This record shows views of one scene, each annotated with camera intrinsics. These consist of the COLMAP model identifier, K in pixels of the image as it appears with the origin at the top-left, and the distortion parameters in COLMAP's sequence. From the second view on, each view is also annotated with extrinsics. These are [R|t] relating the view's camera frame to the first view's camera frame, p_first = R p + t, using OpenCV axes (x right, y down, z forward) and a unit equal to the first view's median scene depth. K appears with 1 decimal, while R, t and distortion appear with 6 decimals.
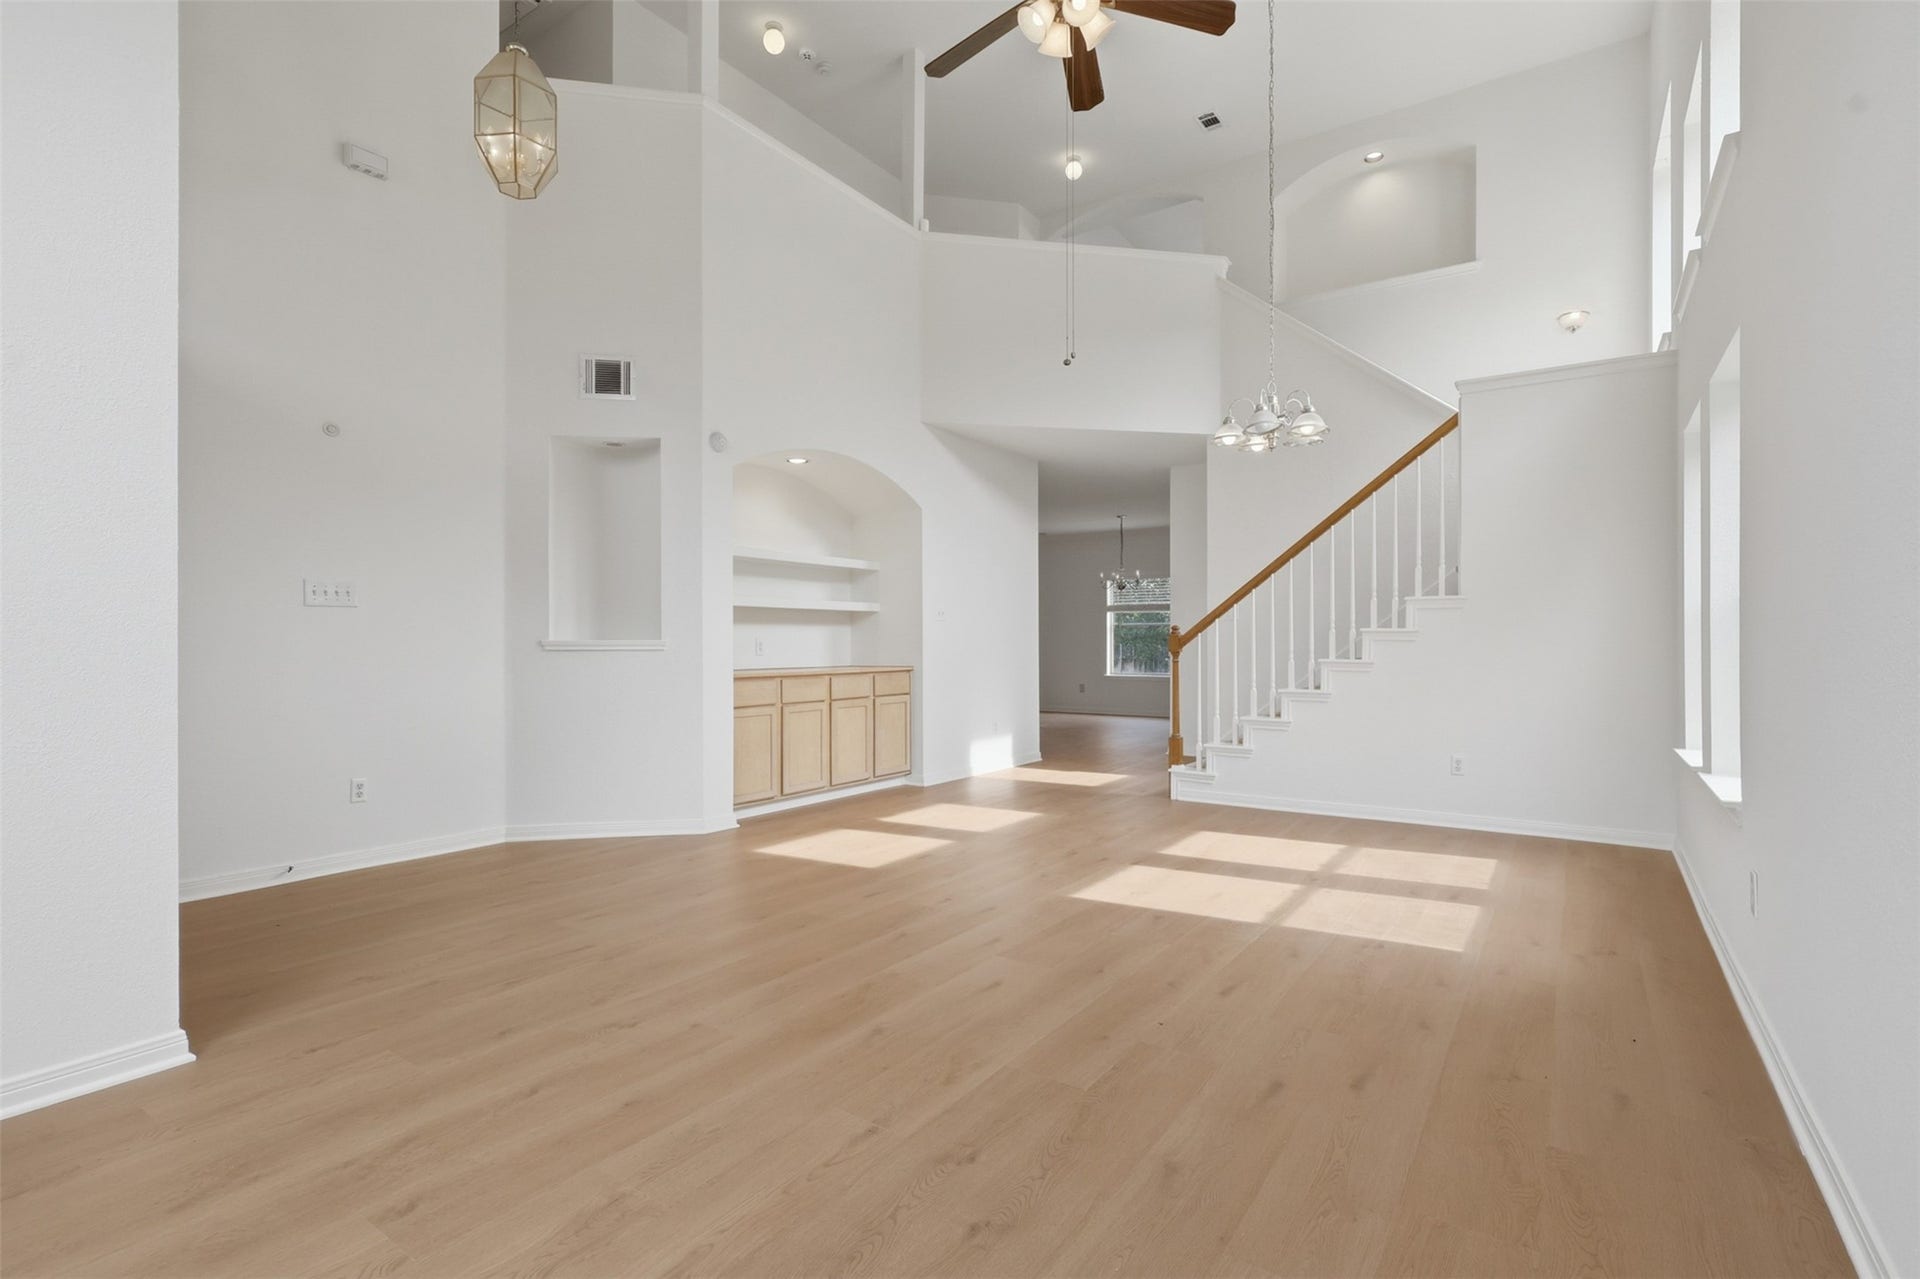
lens RADIAL K [[901.7, 0, 925.3], [0, 901.7, 635.1], [0, 0, 1]] dist [-0.014470, -0.000280]
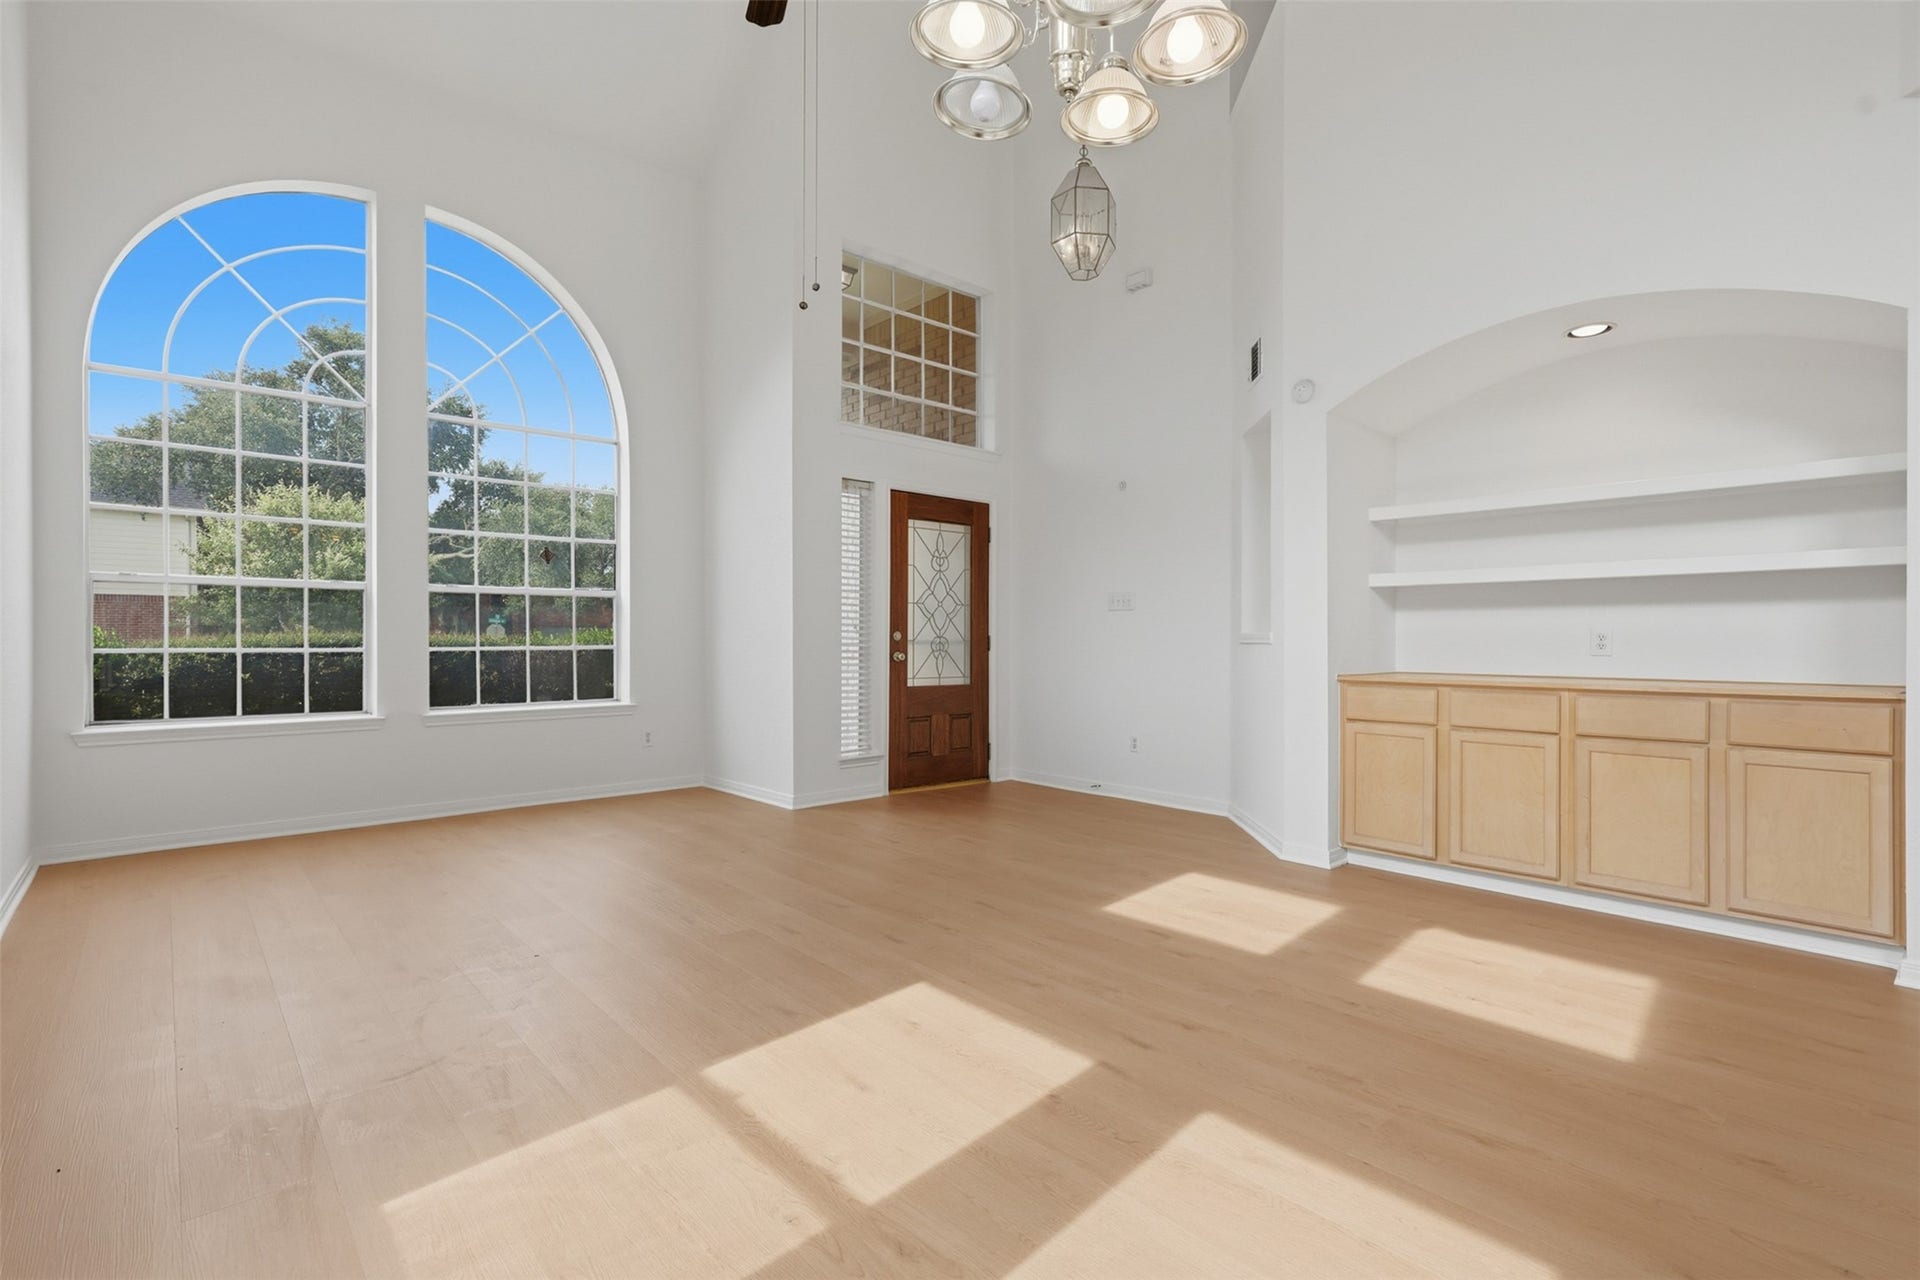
lens RADIAL K [[893.3, 0, 998.7], [0, 893.3, 649.1], [0, 0, 1]] dist [0.000112, -0.000071]
pose [[-0.183779, 0.016467, -0.982830, 0.623314], [0.010293, 0.999837, 0.014827, 0.005167], [0.982914, -0.007392, -0.183919, 0.865677]]
